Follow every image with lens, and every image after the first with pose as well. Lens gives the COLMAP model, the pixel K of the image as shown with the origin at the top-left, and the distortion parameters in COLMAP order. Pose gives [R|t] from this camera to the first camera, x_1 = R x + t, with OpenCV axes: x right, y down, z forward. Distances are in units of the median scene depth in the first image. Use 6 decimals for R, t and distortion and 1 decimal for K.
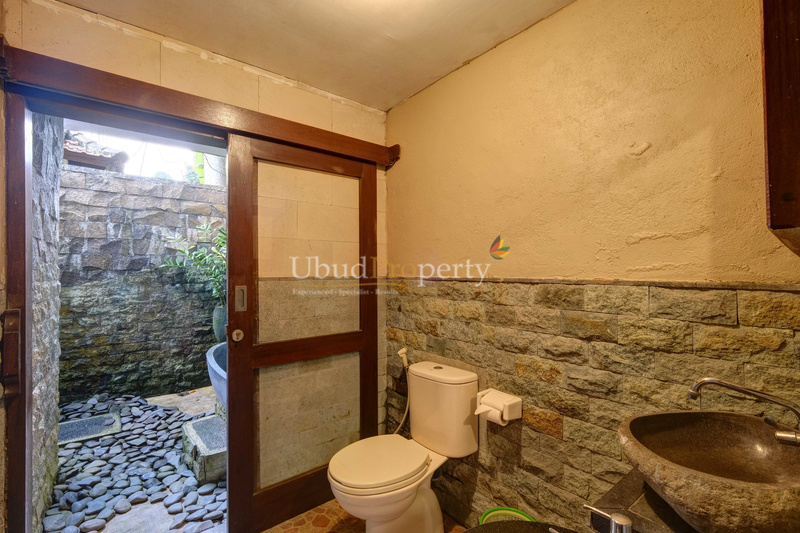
lens RADIAL K [[350.1, 0, 398.1], [0, 350.1, 267.4], [0, 0, 1]] dist [-0.001904, -0.000273]
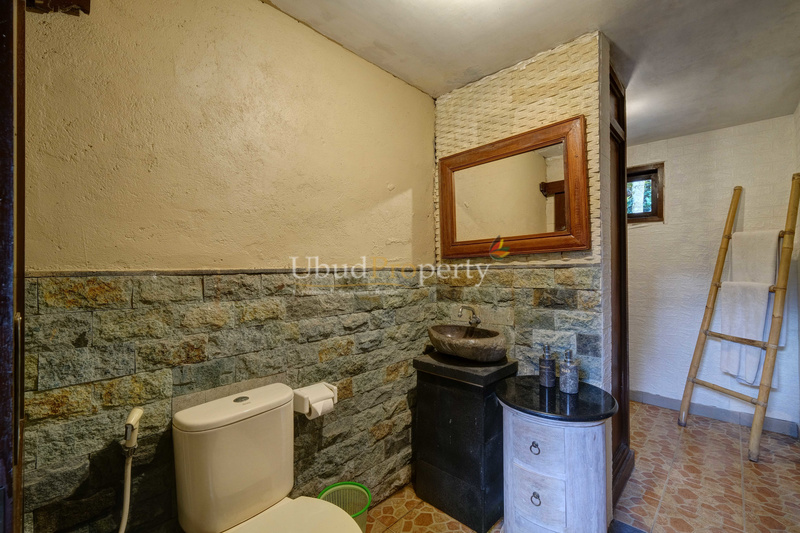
lens RADIAL K [[350.1, 0, 398.2], [0, 350.1, 266.6], [0, 0, 1]] dist [-0.001904, -0.000273]
pose [[-0.142101, 0.006910, 0.989828, -0.746778], [0.000755, 0.999976, -0.006872, 0.035469], [-0.989852, -0.000229, -0.142103, 0.955904]]
